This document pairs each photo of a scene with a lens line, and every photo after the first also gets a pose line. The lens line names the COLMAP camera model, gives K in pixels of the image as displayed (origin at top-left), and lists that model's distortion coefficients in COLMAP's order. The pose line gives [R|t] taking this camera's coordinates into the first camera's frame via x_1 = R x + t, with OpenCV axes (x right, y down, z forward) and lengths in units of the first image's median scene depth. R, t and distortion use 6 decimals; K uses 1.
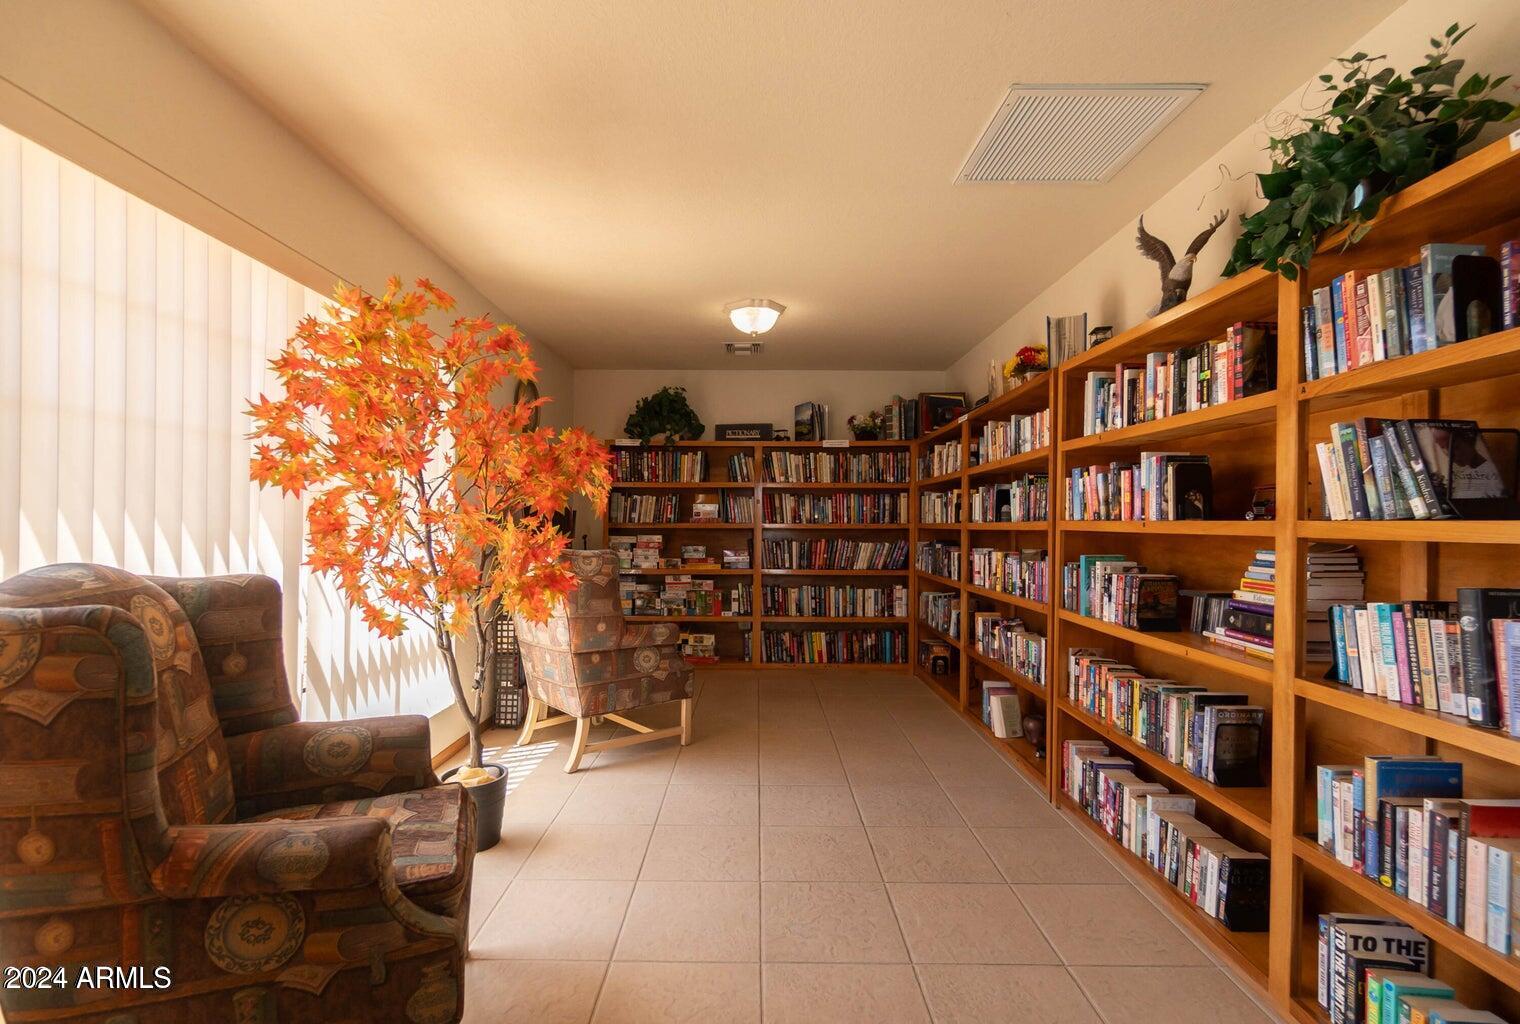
lens RADIAL K [[682.4, 0, 762.0], [0, 682.4, 516.6], [0, 0, 1]] dist [-0.008217, 0.001231]
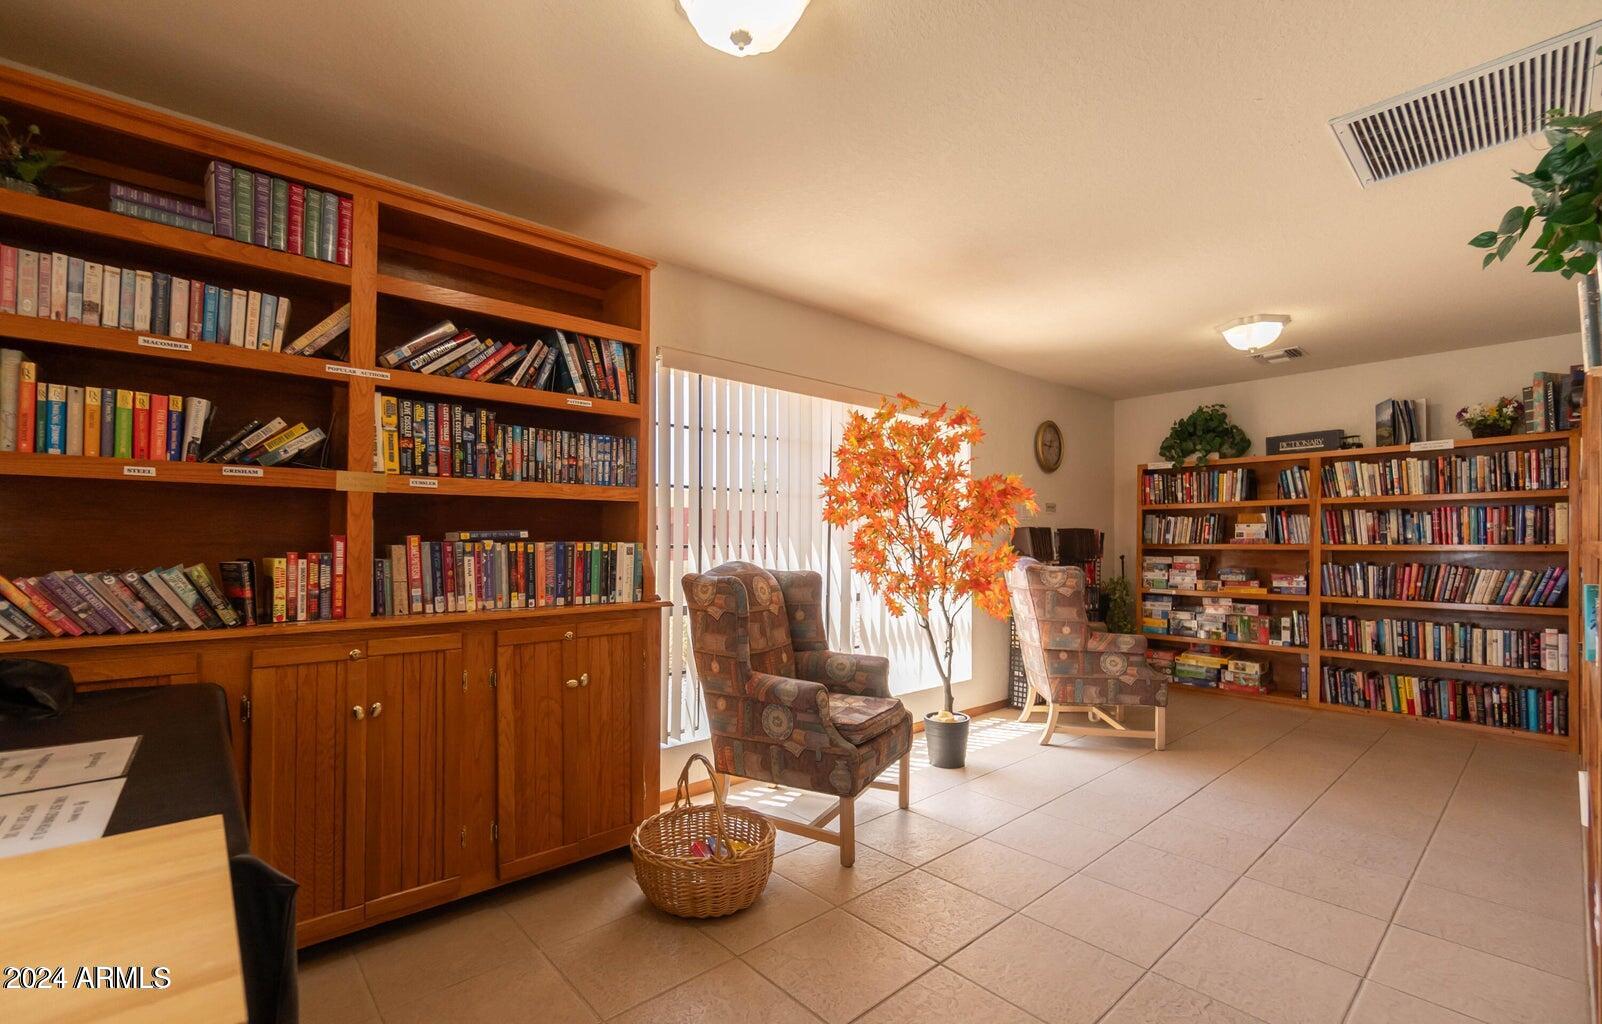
lens RADIAL K [[720.2, 0, 803.9], [0, 720.2, 521.9], [0, 0, 1]] dist [-0.005045, -0.000225]
pose [[0.669580, -0.023626, -0.742364, 0.245820], [0.007245, 0.999654, -0.025280, -0.000588], [0.742705, 0.011549, 0.669520, -0.123724]]
